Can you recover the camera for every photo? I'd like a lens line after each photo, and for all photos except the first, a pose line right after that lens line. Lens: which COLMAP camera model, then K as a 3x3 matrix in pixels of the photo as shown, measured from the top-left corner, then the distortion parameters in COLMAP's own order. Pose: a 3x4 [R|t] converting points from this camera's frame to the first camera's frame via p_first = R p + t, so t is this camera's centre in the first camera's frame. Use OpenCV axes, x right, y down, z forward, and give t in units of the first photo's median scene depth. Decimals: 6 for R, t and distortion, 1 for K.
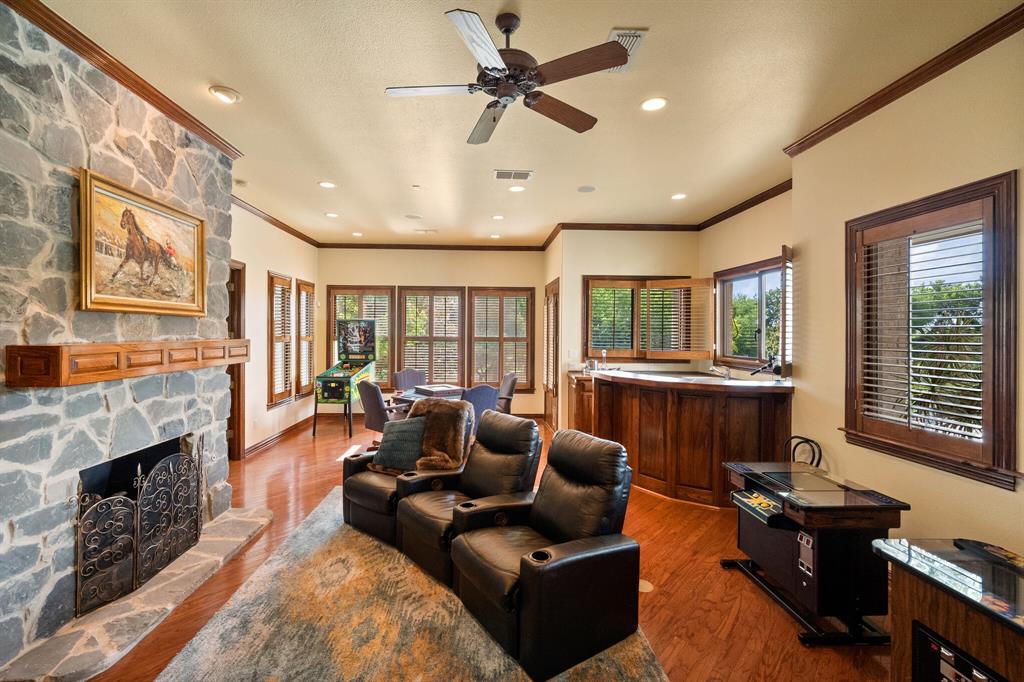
lens RADIAL K [[421.1, 0, 510.0], [0, 421.1, 333.3], [0, 0, 1]] dist [-0.011009, 0.000019]
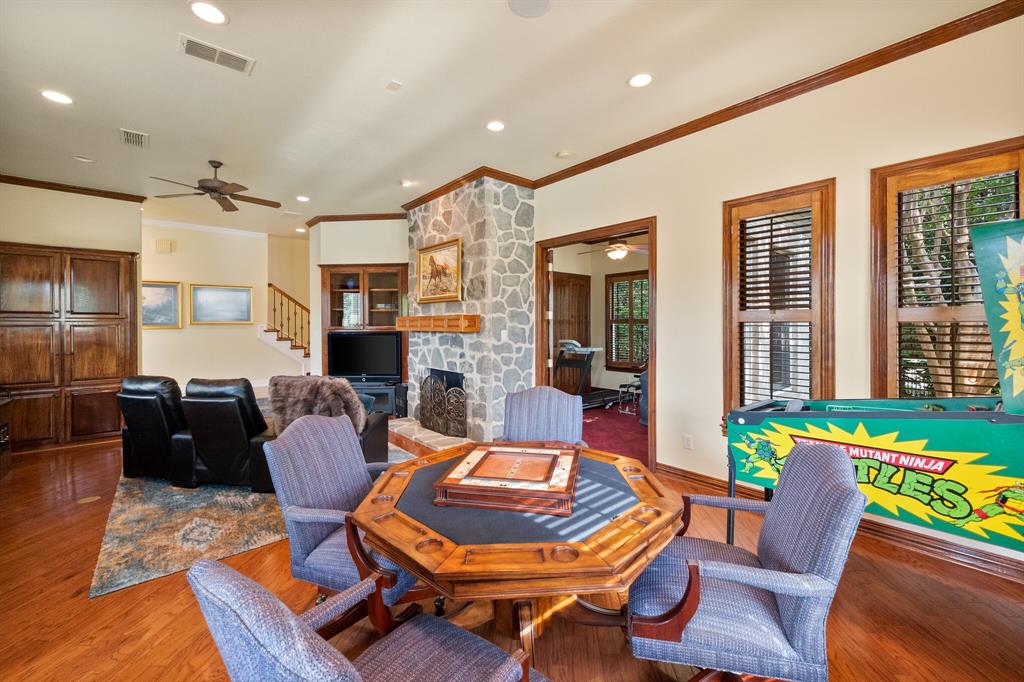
lens RADIAL K [[413.1, 0, 516.1], [0, 413.1, 325.4], [0, 0, 1]] dist [0.004071, -0.000401]
pose [[-0.797695, -0.001214, -0.603060, 0.032767], [-0.003721, 0.999989, 0.002909, 0.053934], [0.603050, 0.004564, -0.797691, 2.660071]]
